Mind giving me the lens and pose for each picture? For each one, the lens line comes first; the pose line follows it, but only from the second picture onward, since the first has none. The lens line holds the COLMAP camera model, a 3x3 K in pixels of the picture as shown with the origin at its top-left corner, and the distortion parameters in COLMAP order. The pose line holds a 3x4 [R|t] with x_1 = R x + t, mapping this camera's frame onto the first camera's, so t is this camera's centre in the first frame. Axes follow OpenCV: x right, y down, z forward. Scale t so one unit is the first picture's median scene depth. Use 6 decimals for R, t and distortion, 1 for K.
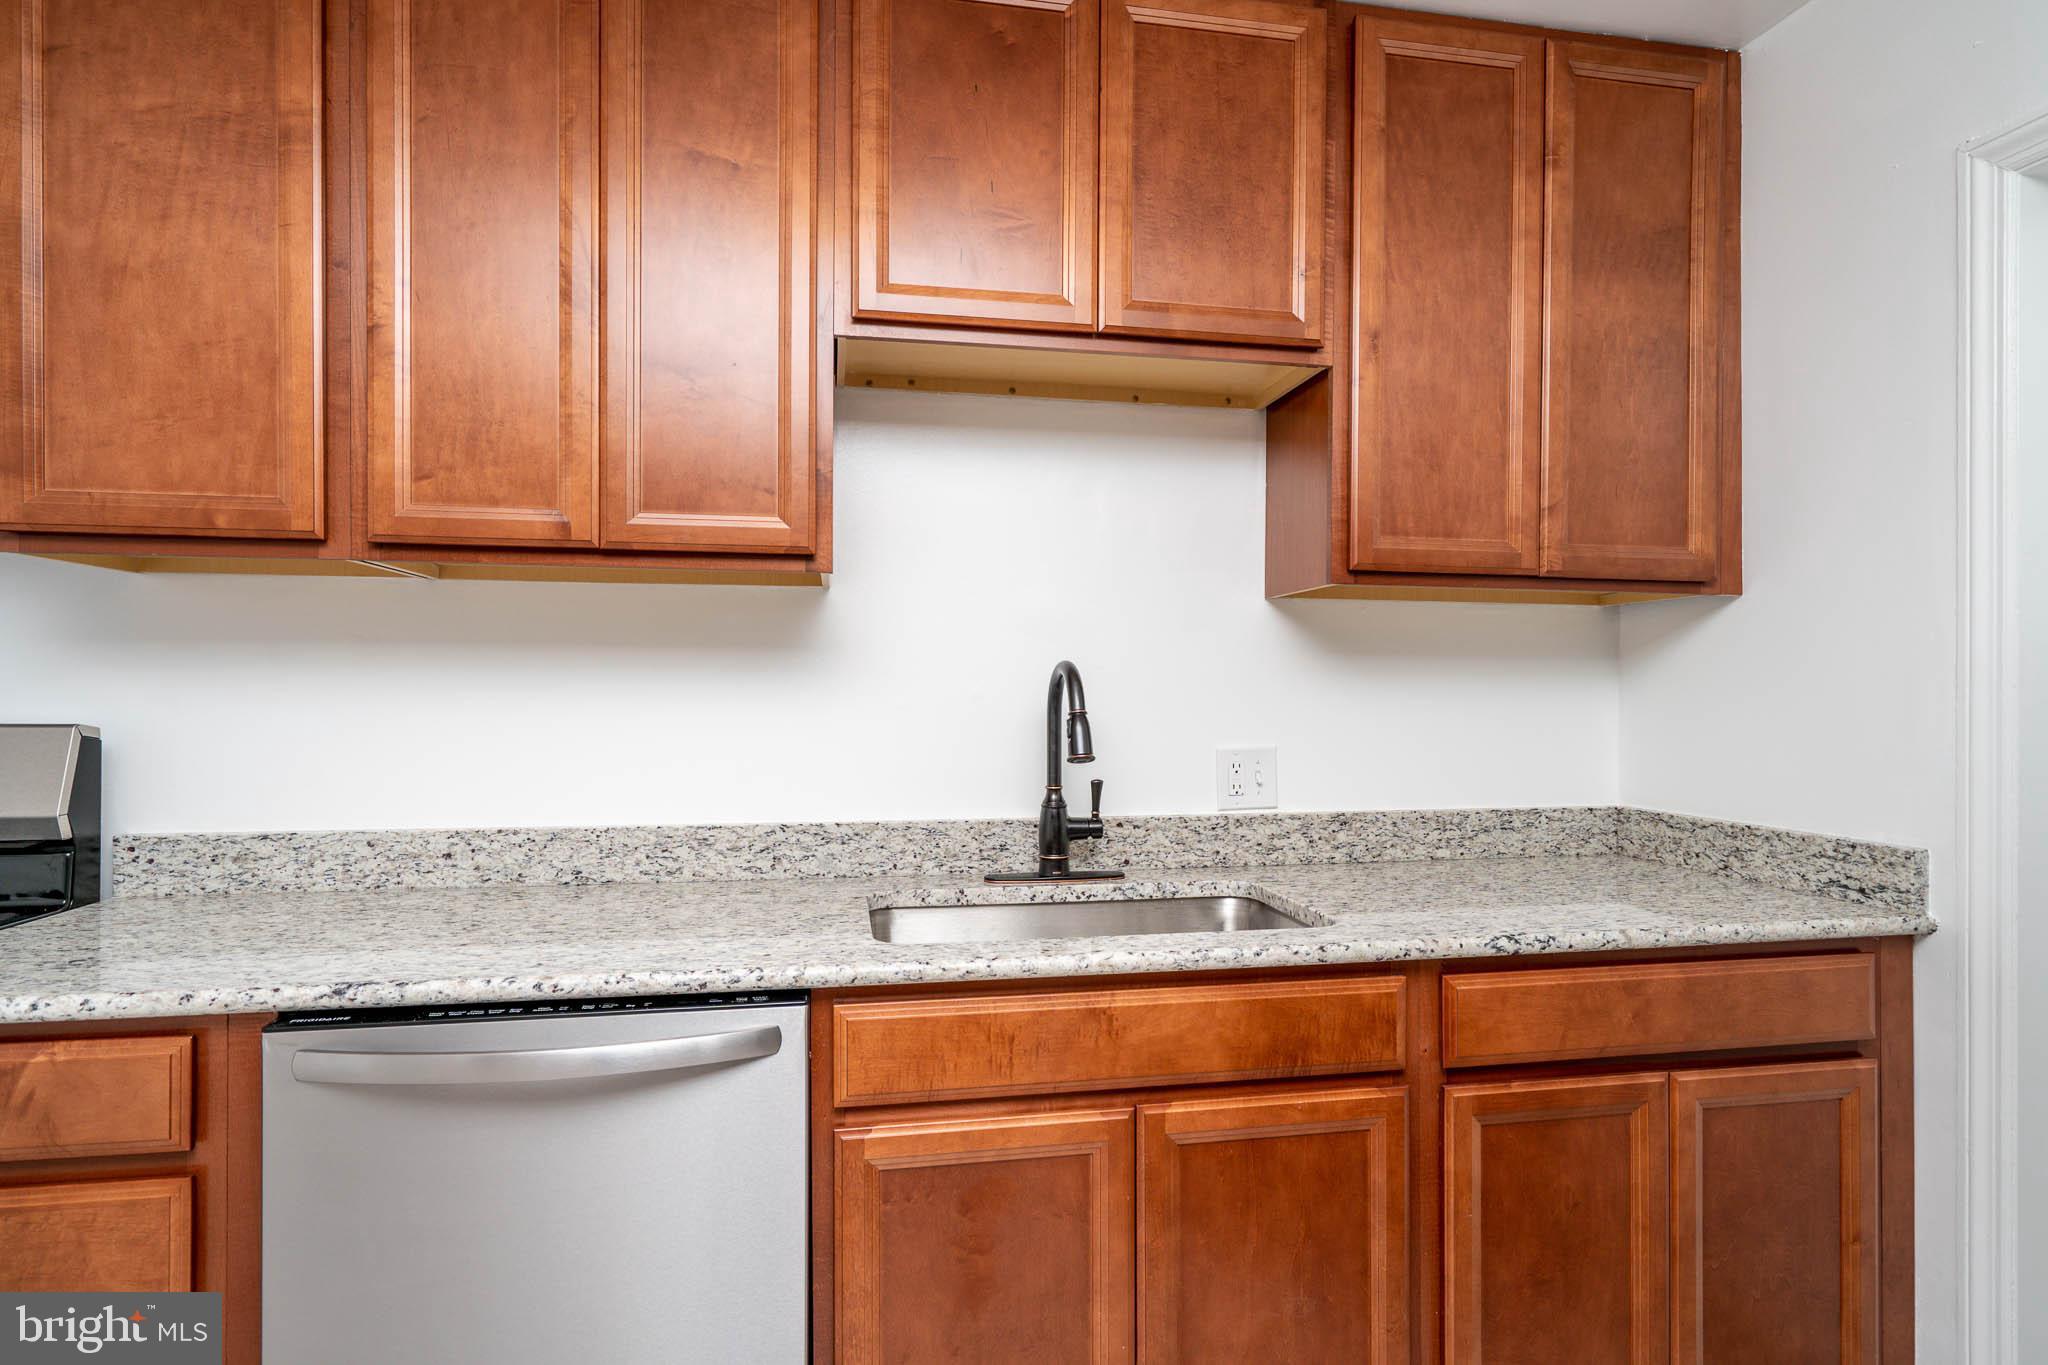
lens RADIAL K [[1048.4, 0, 1021.2], [0, 1048.4, 695.4], [0, 0, 1]] dist [-0.002573, 0.002821]
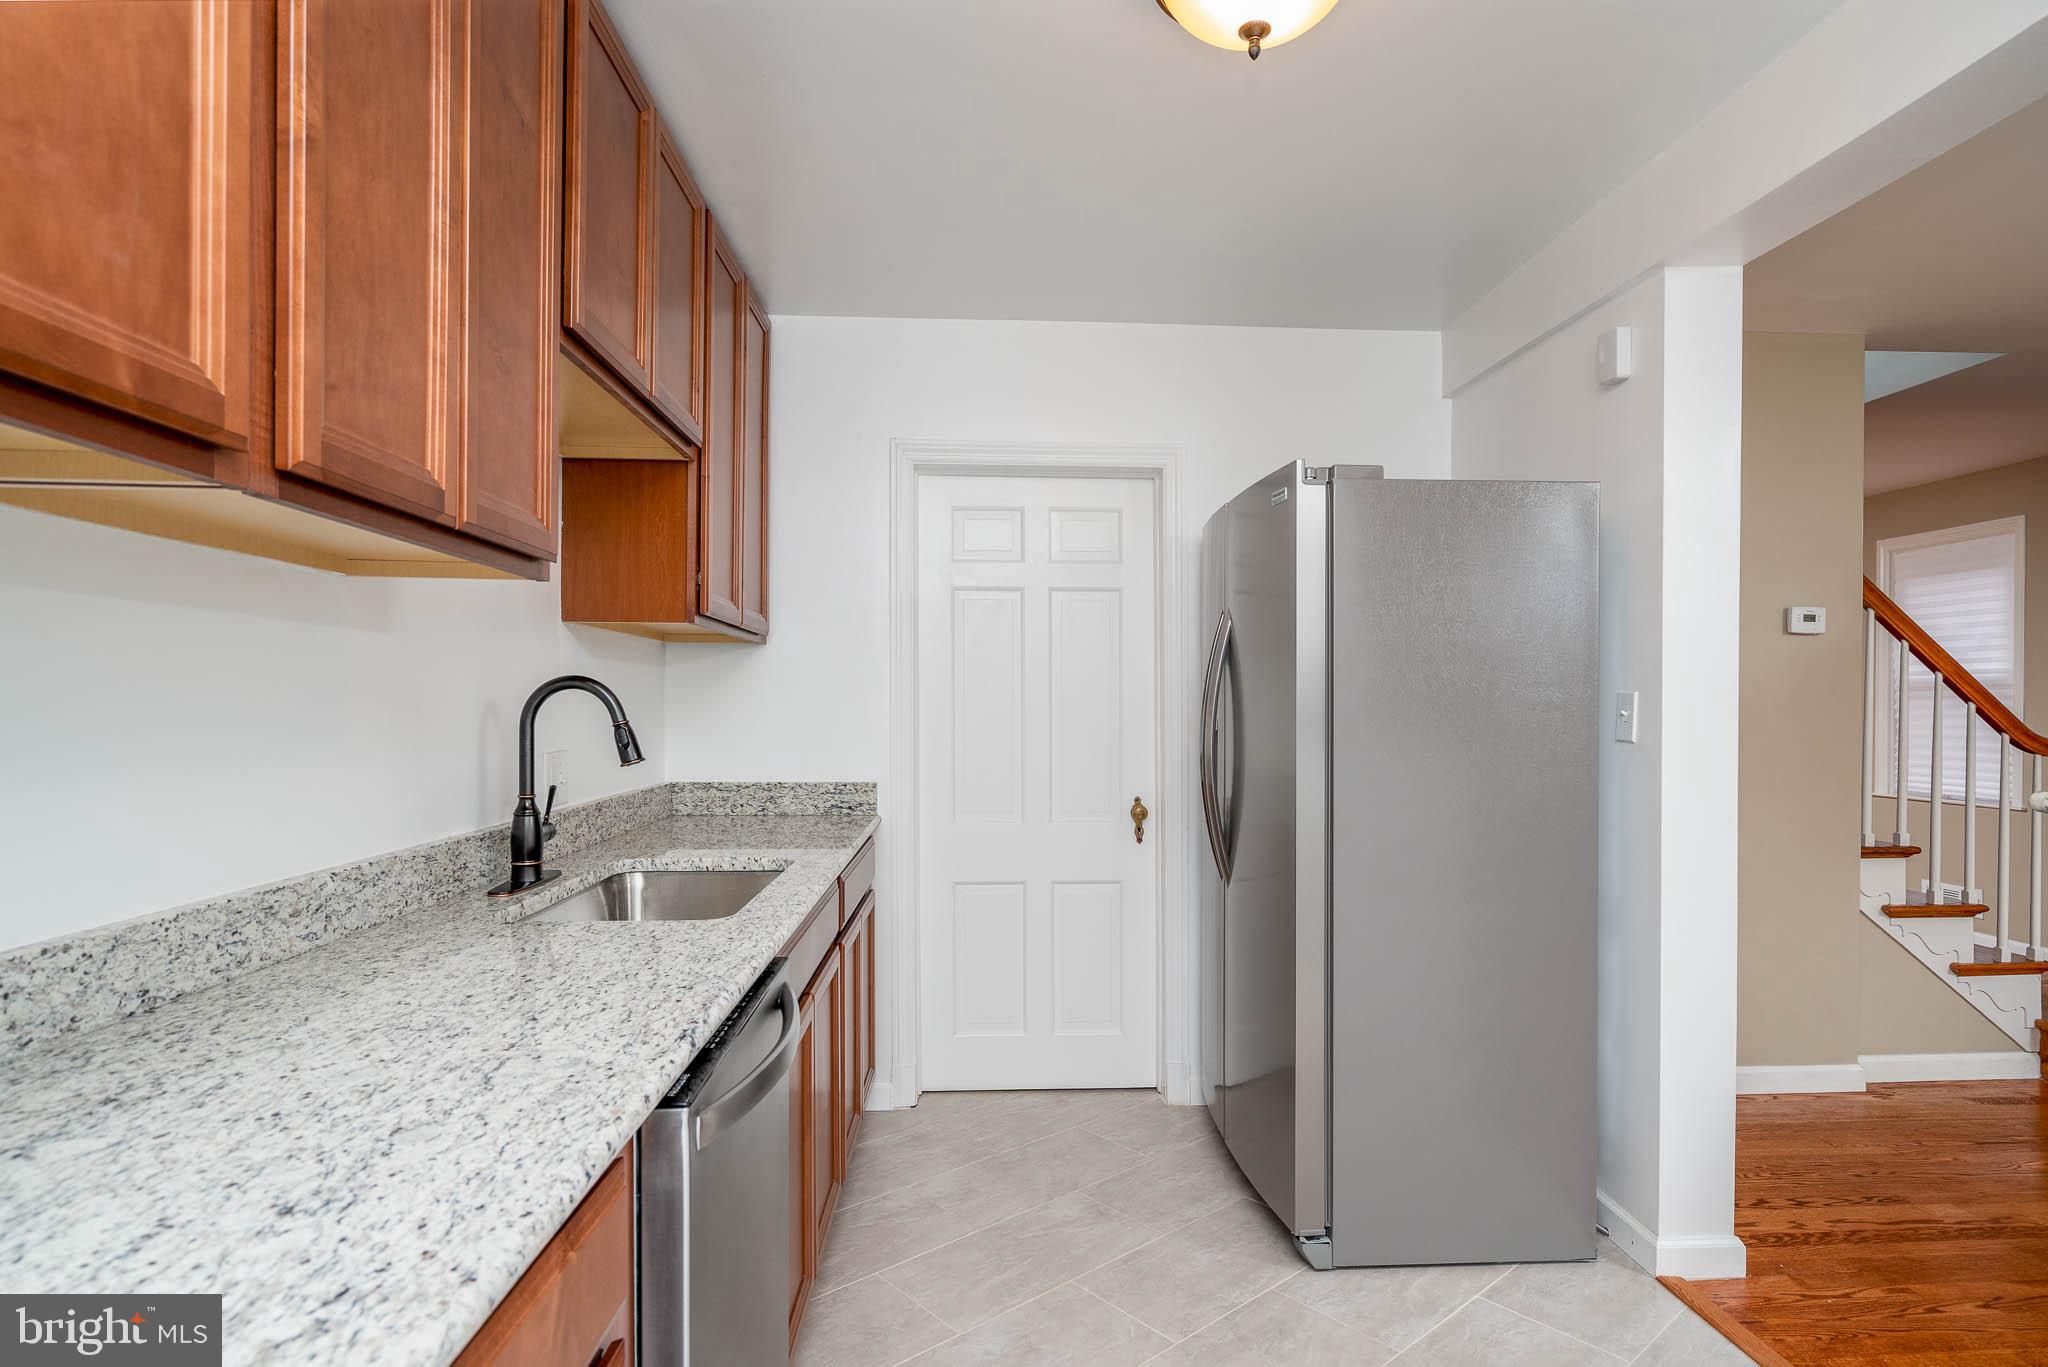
lens RADIAL K [[1068.9, 0, 1029.5], [0, 1068.9, 703.0], [0, 0, 1]] dist [-0.002051, 0.000164]
pose [[0.123303, -0.000496, 0.992369, -1.053031], [-0.003389, 0.999994, 0.000920, -0.007774], [-0.992363, -0.003477, 0.123300, 0.417377]]
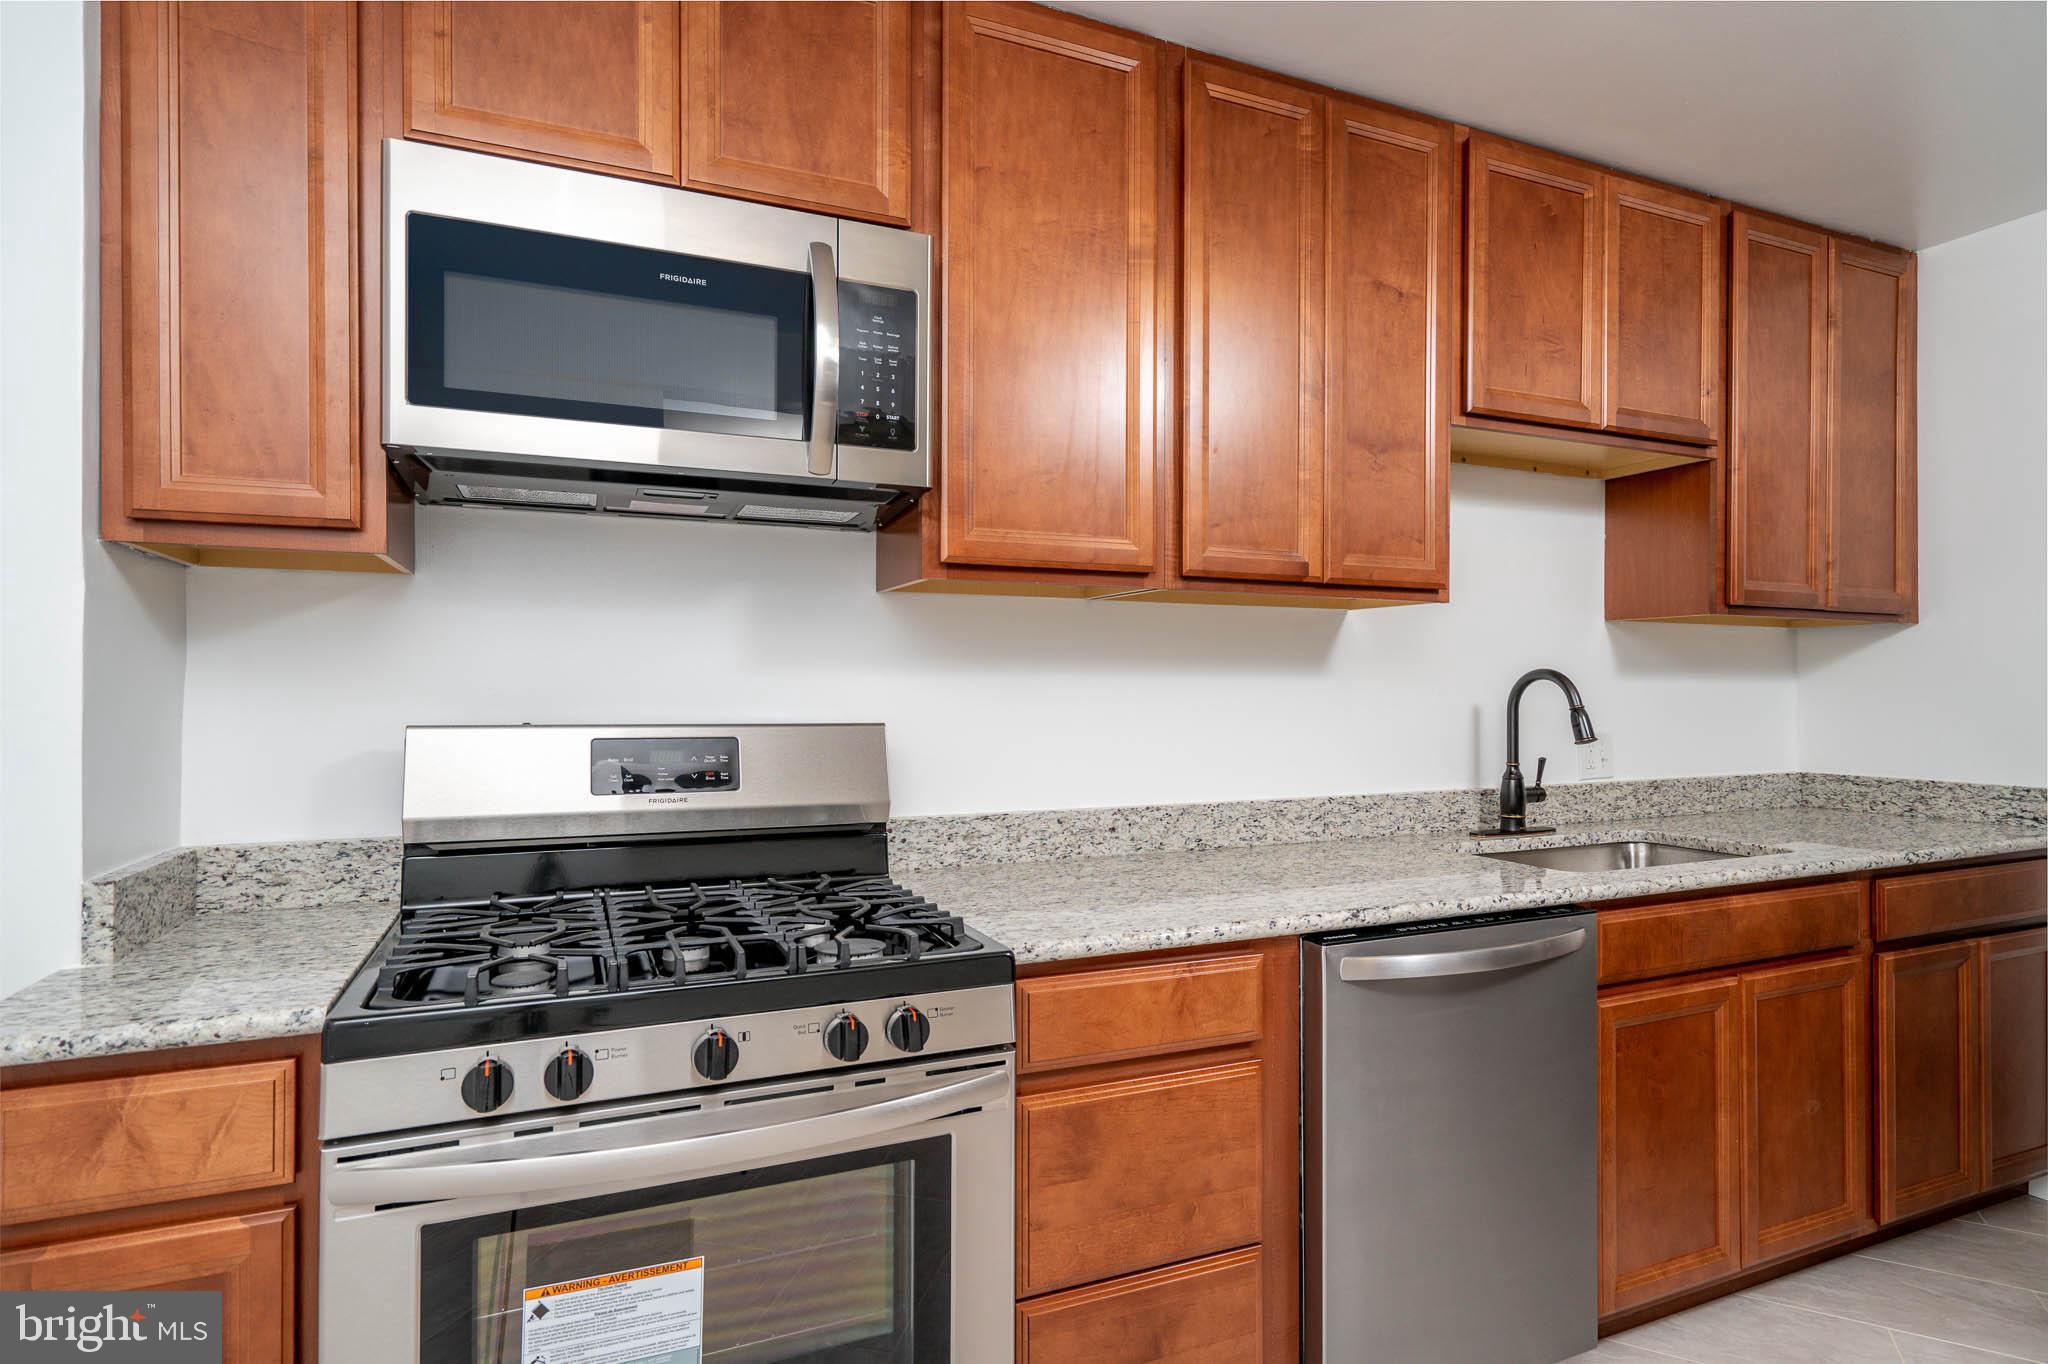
lens RADIAL K [[1050.6, 0, 1024.8], [0, 1050.6, 688.7], [0, 0, 1]] dist [-0.001034, 0.001703]
pose [[0.974434, -0.003257, 0.224650, -0.953038], [0.003558, 0.999993, -0.000935, -0.009042], [-0.224646, 0.001711, 0.974439, -0.165555]]
